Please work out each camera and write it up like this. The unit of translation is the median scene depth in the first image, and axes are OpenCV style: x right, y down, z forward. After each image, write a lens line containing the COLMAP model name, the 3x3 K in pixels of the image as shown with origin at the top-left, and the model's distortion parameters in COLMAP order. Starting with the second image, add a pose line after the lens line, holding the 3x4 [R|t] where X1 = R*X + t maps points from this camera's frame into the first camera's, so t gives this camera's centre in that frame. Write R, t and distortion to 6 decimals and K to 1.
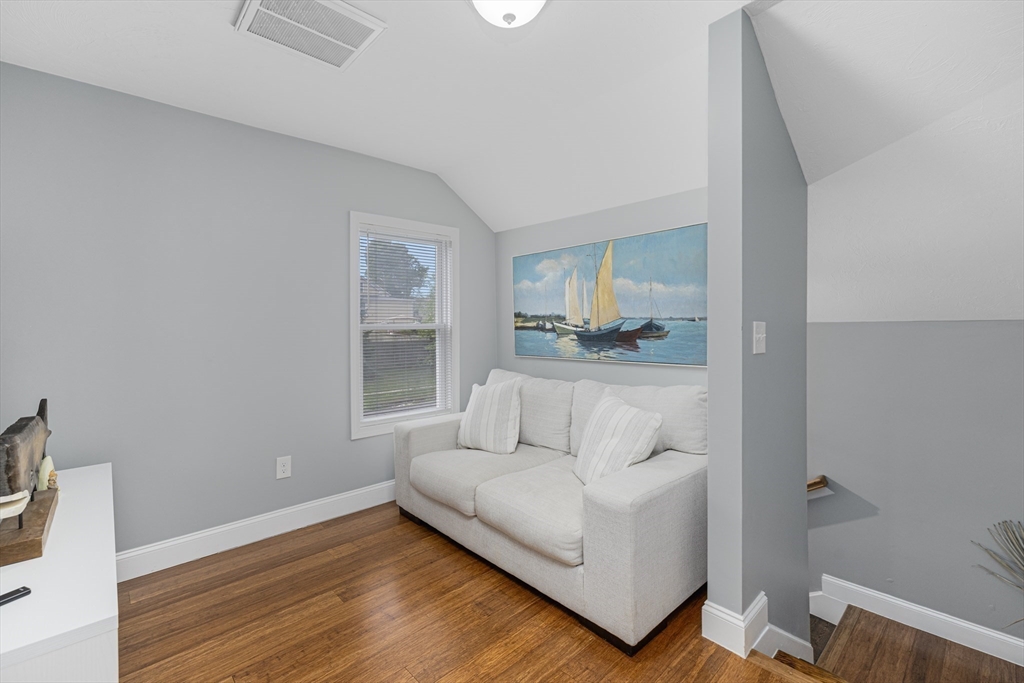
lens RADIAL K [[446.4, 0, 513.9], [0, 446.4, 326.3], [0, 0, 1]] dist [0.001449, 0.000442]
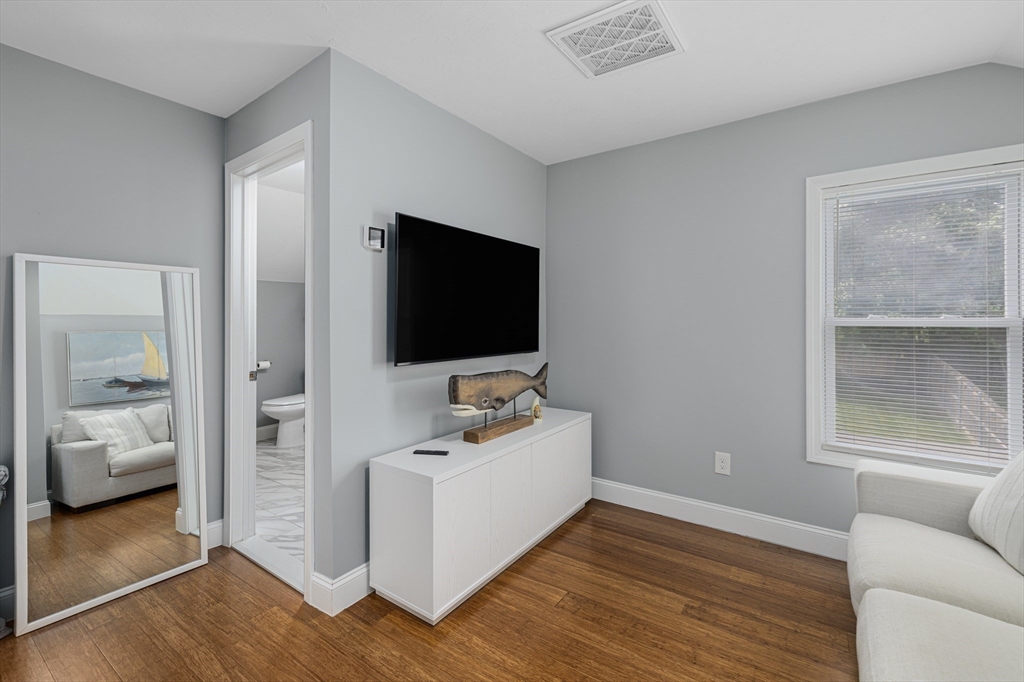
lens RADIAL K [[446.4, 0, 513.9], [0, 446.4, 325.8], [0, 0, 1]] dist [0.001449, 0.000442]
pose [[0.212878, 0.022974, -0.976809, 0.397881], [-0.008923, 0.999728, 0.021569, -0.006138], [0.977038, 0.004124, 0.213025, 0.397683]]
